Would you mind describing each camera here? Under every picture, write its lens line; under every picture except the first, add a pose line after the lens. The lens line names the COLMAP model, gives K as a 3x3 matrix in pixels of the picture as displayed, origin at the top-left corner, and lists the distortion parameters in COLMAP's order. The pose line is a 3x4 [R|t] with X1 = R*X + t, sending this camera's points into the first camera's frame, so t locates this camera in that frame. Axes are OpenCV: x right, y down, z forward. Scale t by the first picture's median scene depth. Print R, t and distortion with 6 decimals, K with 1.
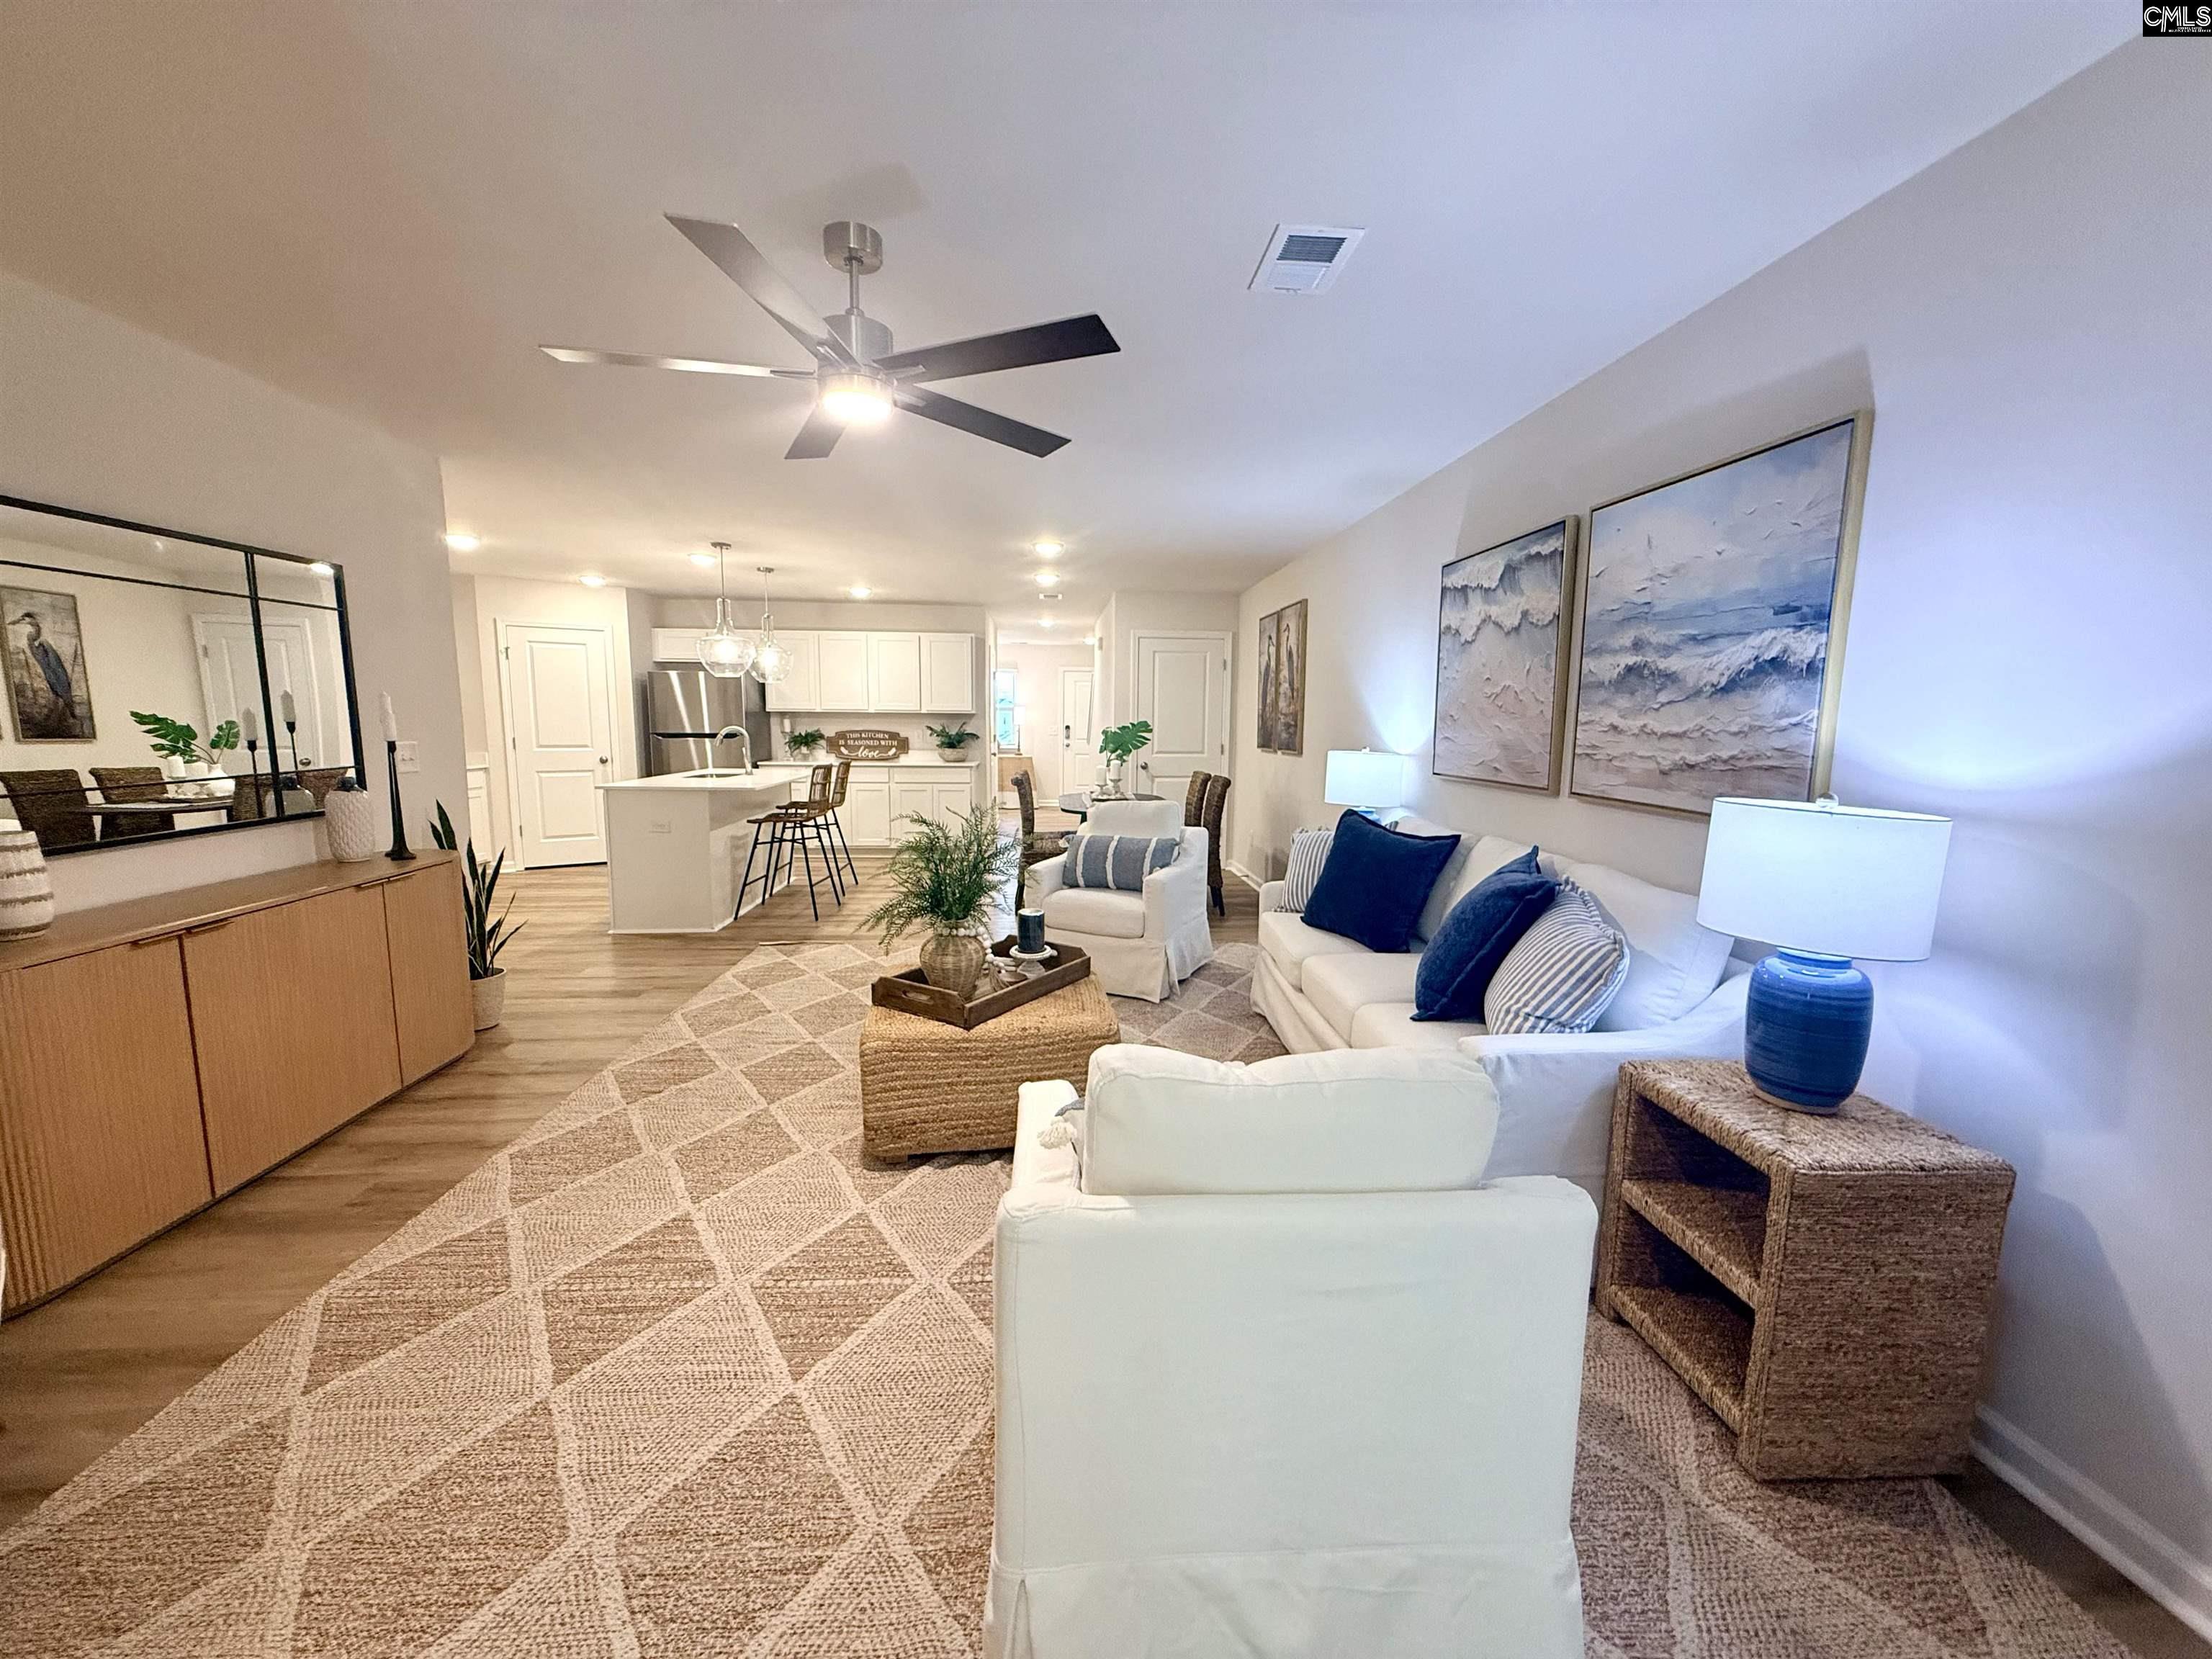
lens RADIAL K [[883.7, 0, 1108.7], [0, 883.7, 834.8], [0, 0, 1]] dist [-0.000275, -0.000471]
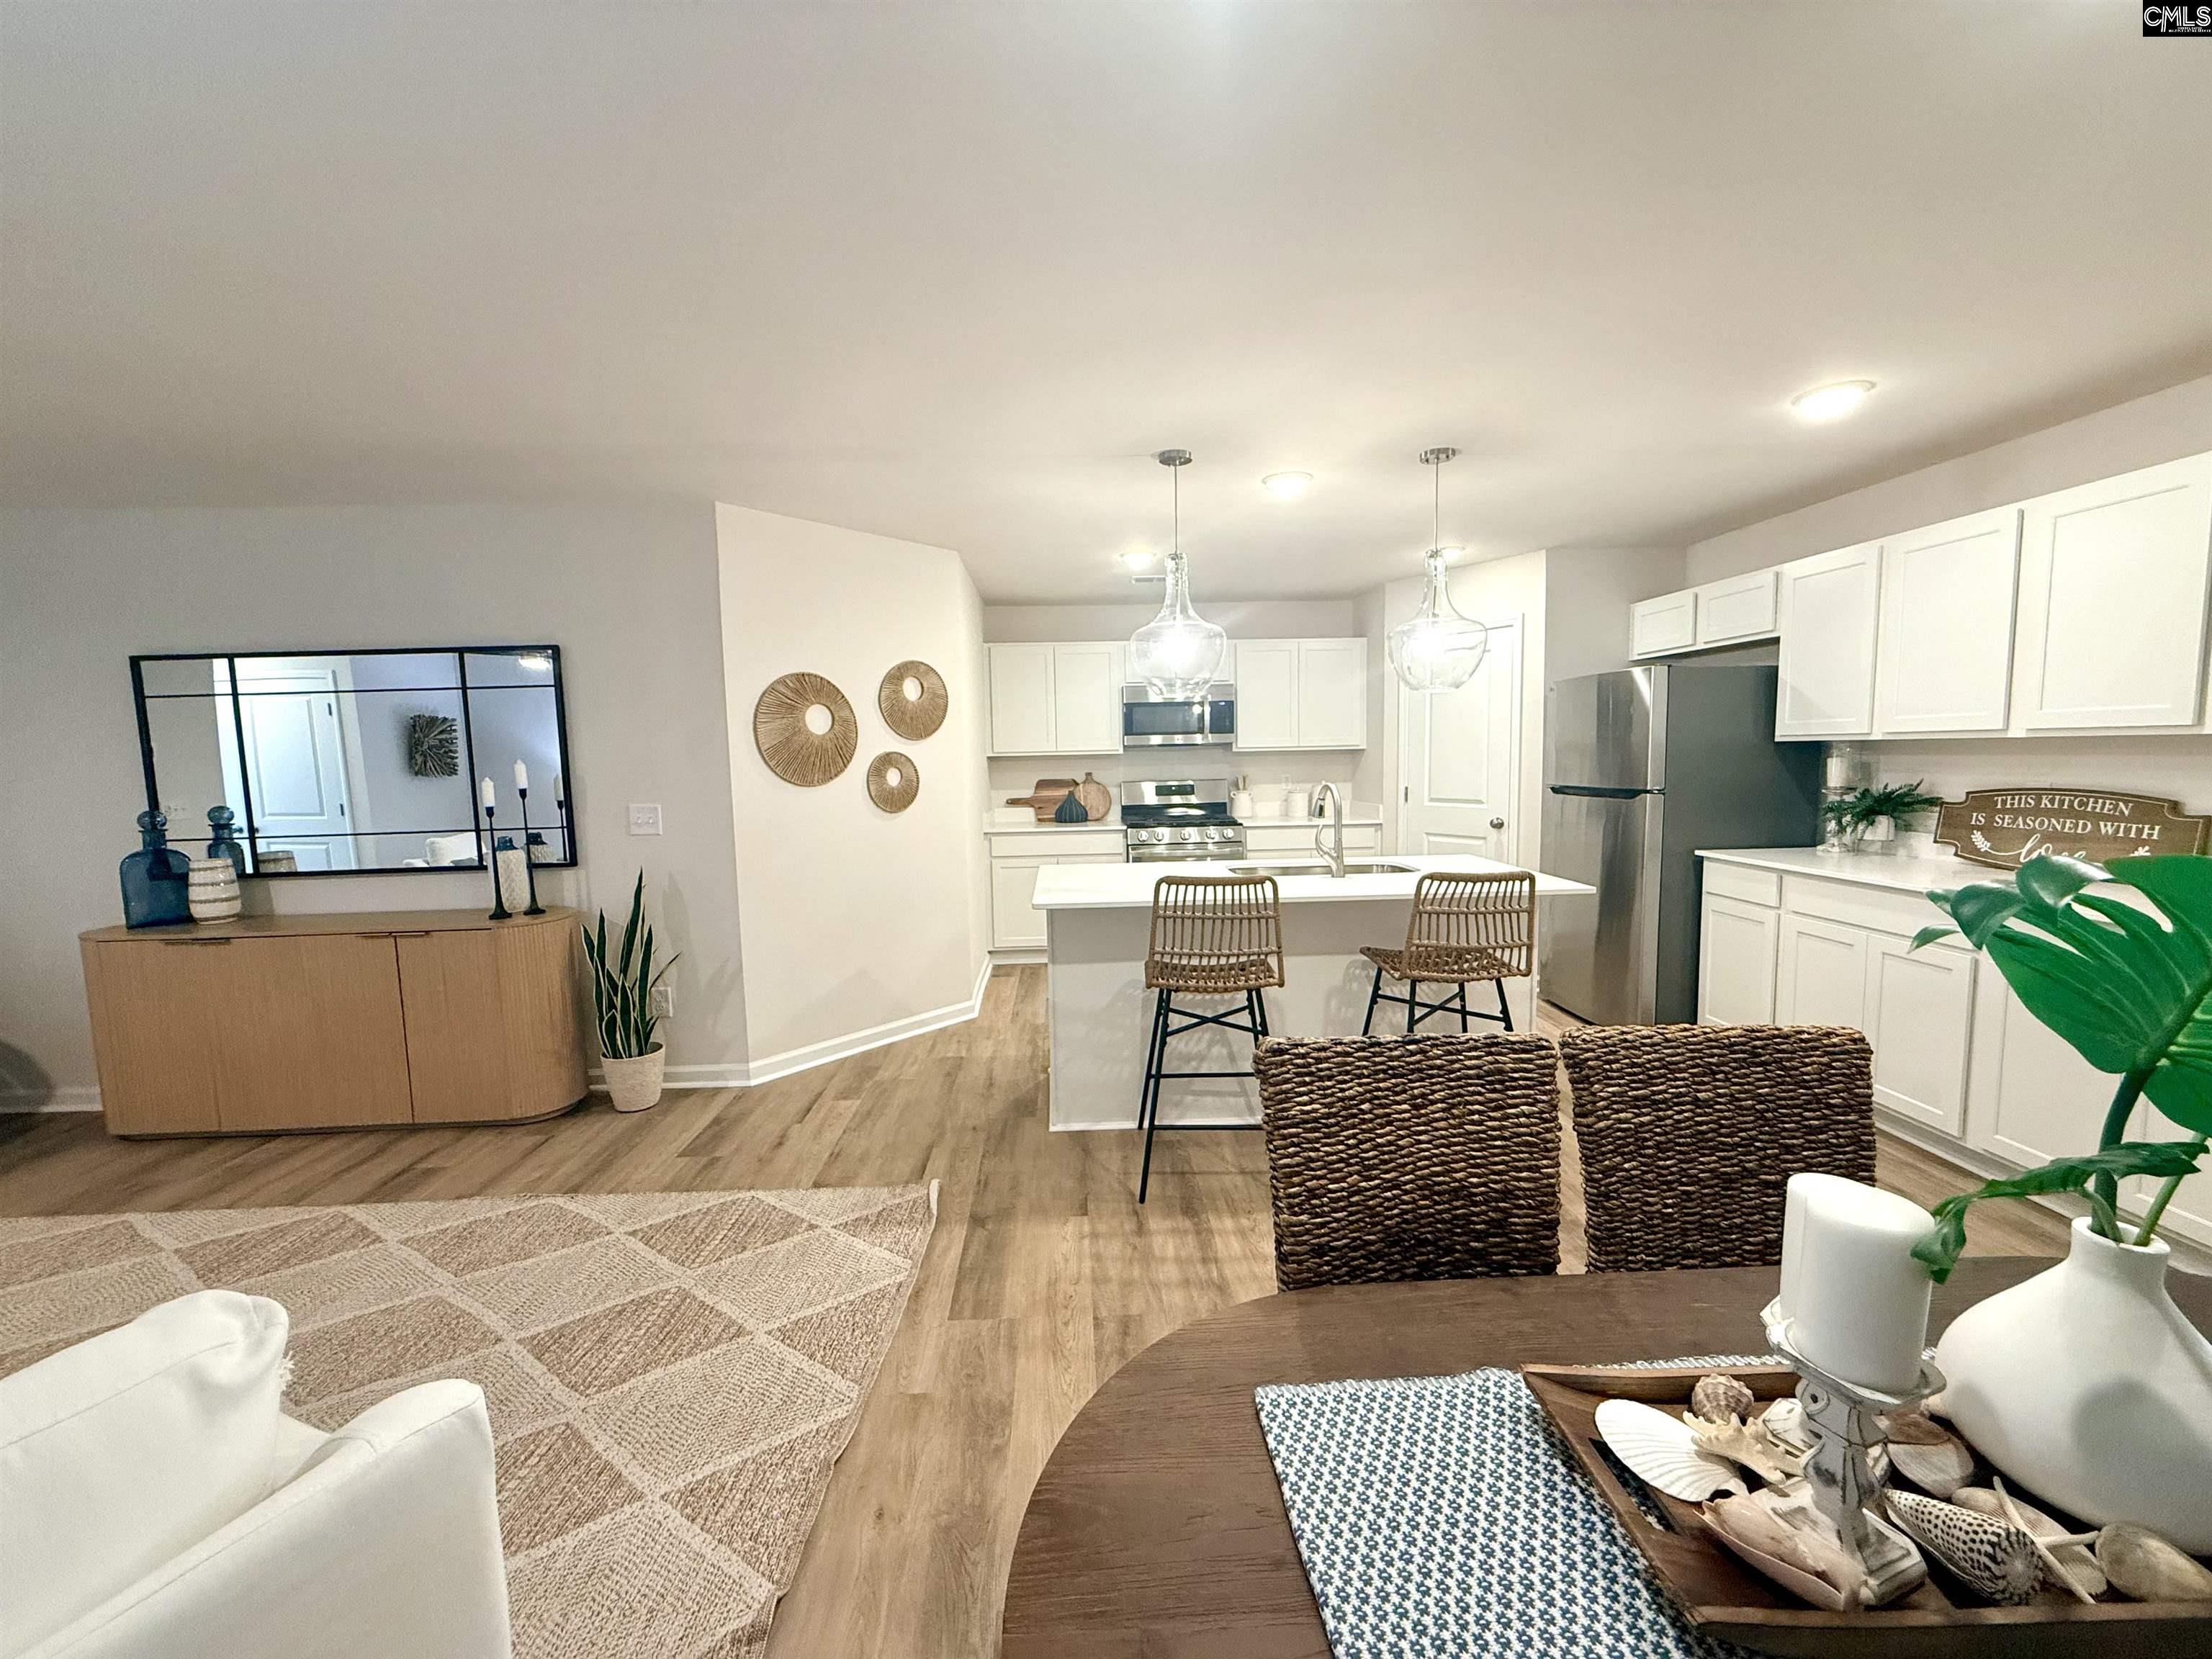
lens RADIAL K [[883.7, 0, 1104.9], [0, 883.7, 833.9], [0, 0, 1]] dist [-0.000275, -0.000471]
pose [[-0.032139, 0.085404, -0.995828, 0.269305], [-0.108955, 0.990106, 0.088429, -0.298773], [0.993527, 0.111342, -0.022516, 2.109126]]
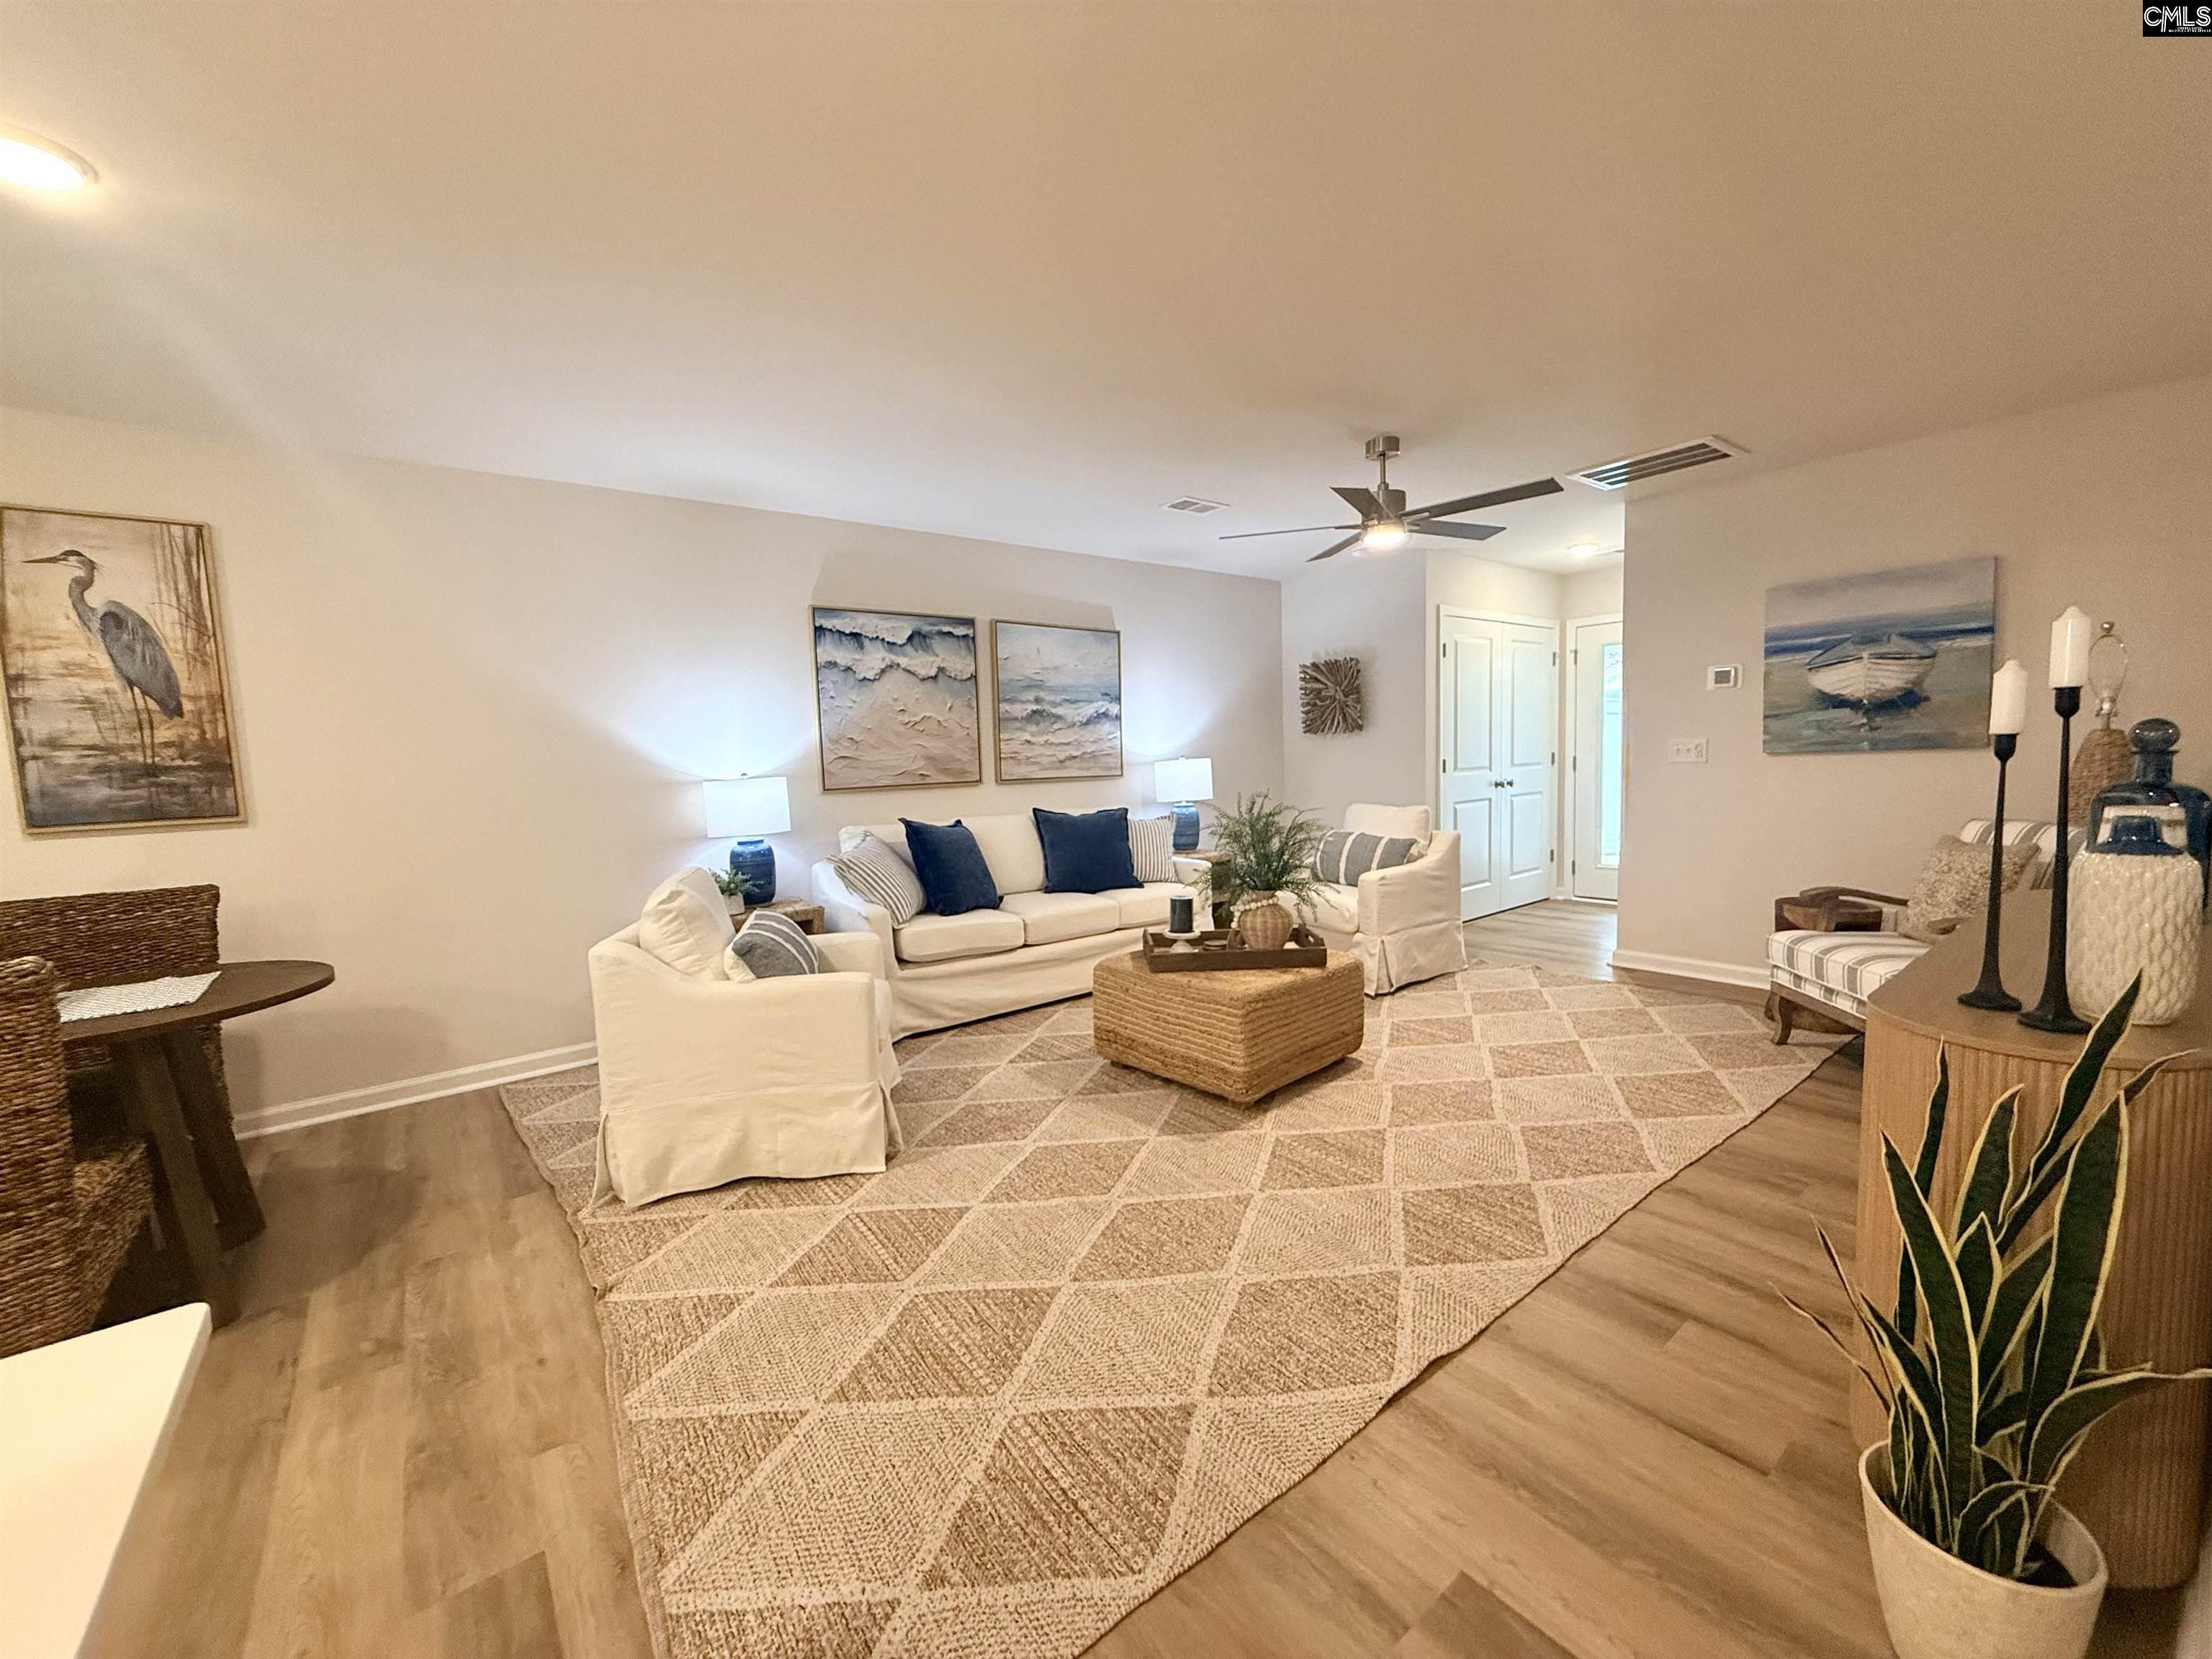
lens RADIAL K [[883.7, 0, 1104.4], [0, 883.7, 832.0], [0, 0, 1]] dist [-0.000275, -0.000471]
pose [[-0.559181, -0.066053, 0.826410, -1.106262], [0.135481, 0.976140, 0.169692, -0.230638], [-0.817901, 0.206852, -0.536890, 1.914839]]
